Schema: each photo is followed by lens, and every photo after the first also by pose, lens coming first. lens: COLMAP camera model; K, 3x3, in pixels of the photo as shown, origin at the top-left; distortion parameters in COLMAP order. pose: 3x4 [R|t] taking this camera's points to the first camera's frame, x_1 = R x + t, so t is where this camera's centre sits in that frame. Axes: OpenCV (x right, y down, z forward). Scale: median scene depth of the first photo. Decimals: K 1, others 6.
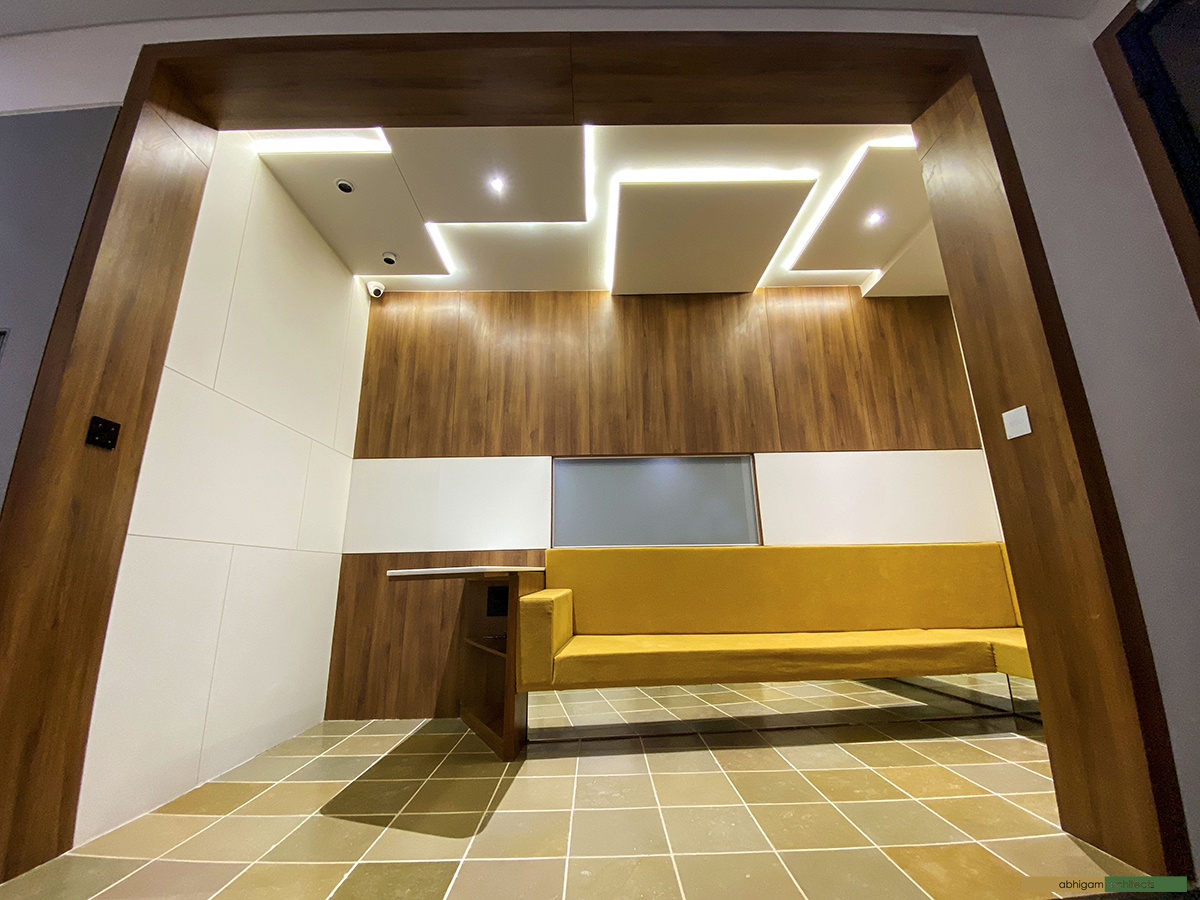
lens RADIAL K [[479.0, 0, 598.2], [0, 479.0, 457.8], [0, 0, 1]] dist [0.020272, -0.012439]
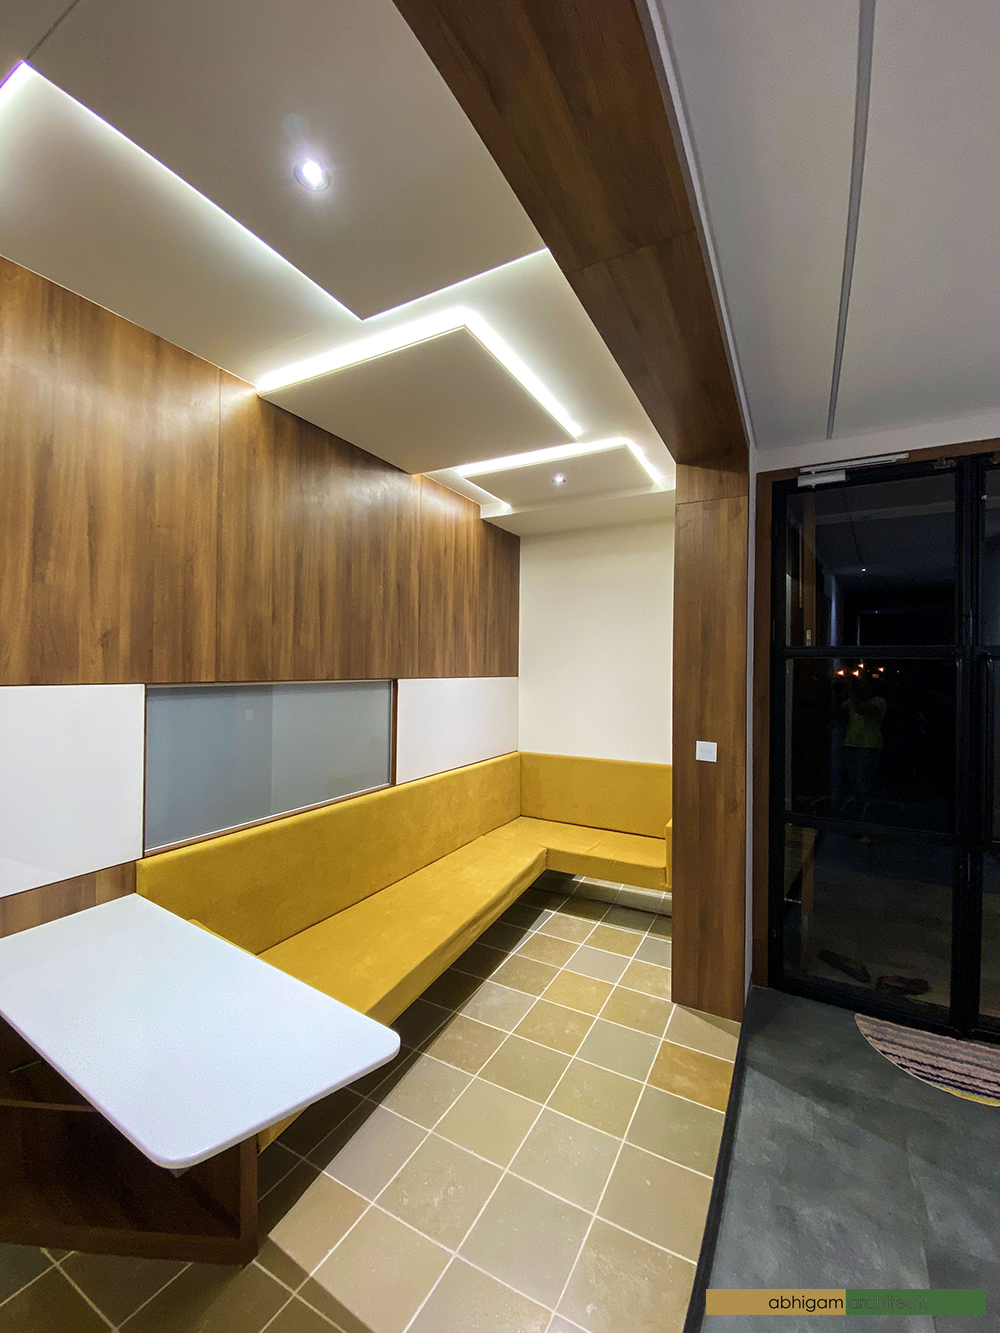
lens RADIAL K [[532.1, 0, 500.0], [0, 532.1, 666.5], [0, 0, 1]] dist [0.020272, -0.012439]
pose [[0.488883, 0.027769, 0.871908, -0.412695], [-0.223729, 0.970054, 0.094551, -0.161449], [-0.843172, -0.241295, 0.480455, 0.392584]]
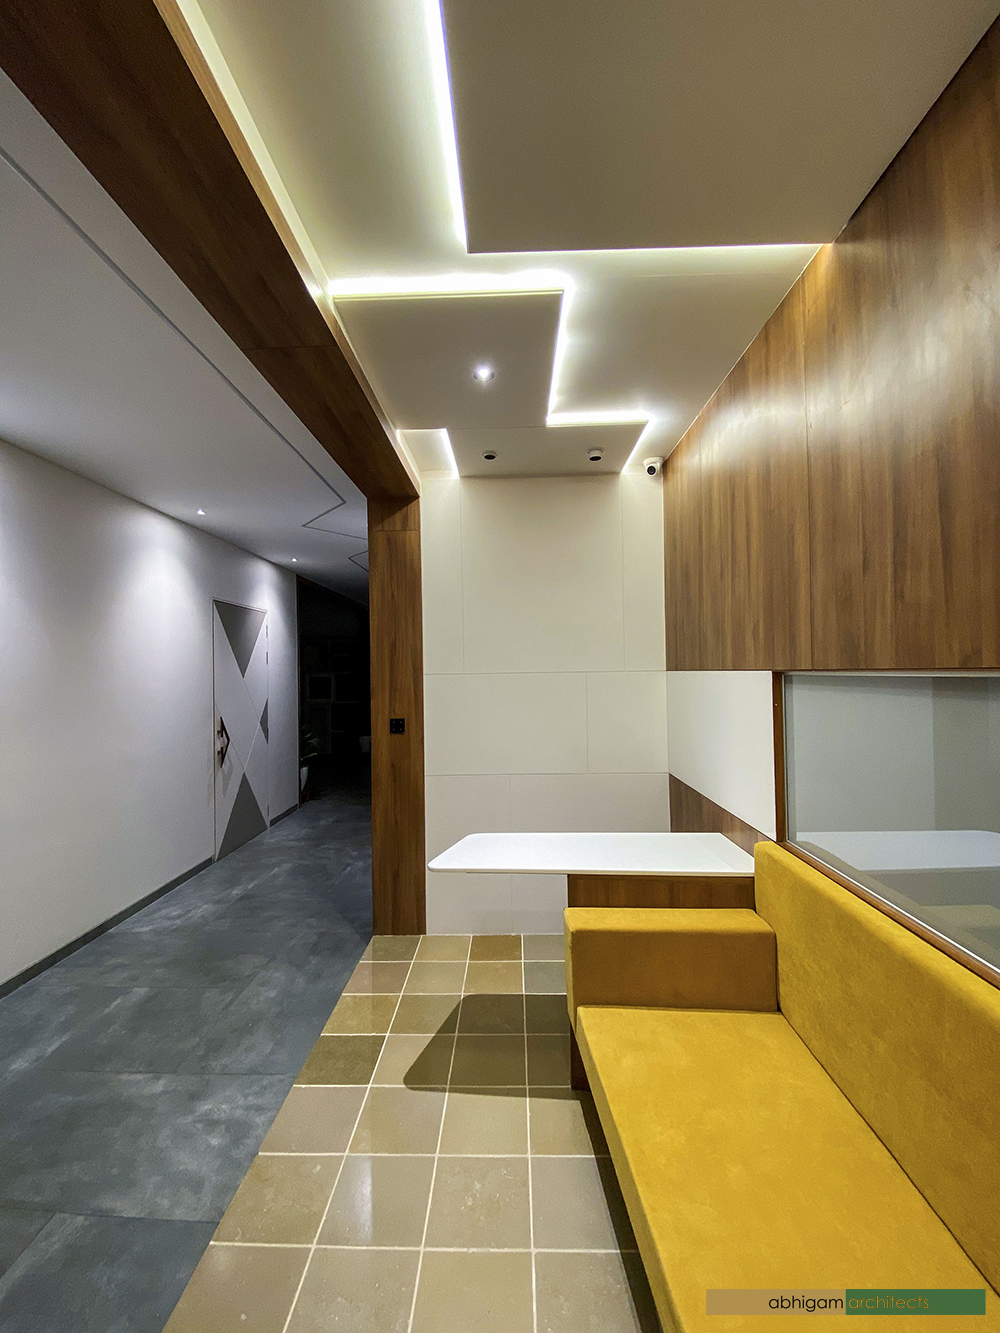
lens RADIAL K [[542.0, 0, 500.0], [0, 542.0, 666.5], [0, 0, 1]] dist [0.000358, -0.013216]
pose [[-0.035247, 0.009525, -0.999333, 0.503815], [0.251110, 0.967958, 0.000369, -0.082780], [0.967316, -0.250930, -0.036510, 0.723478]]
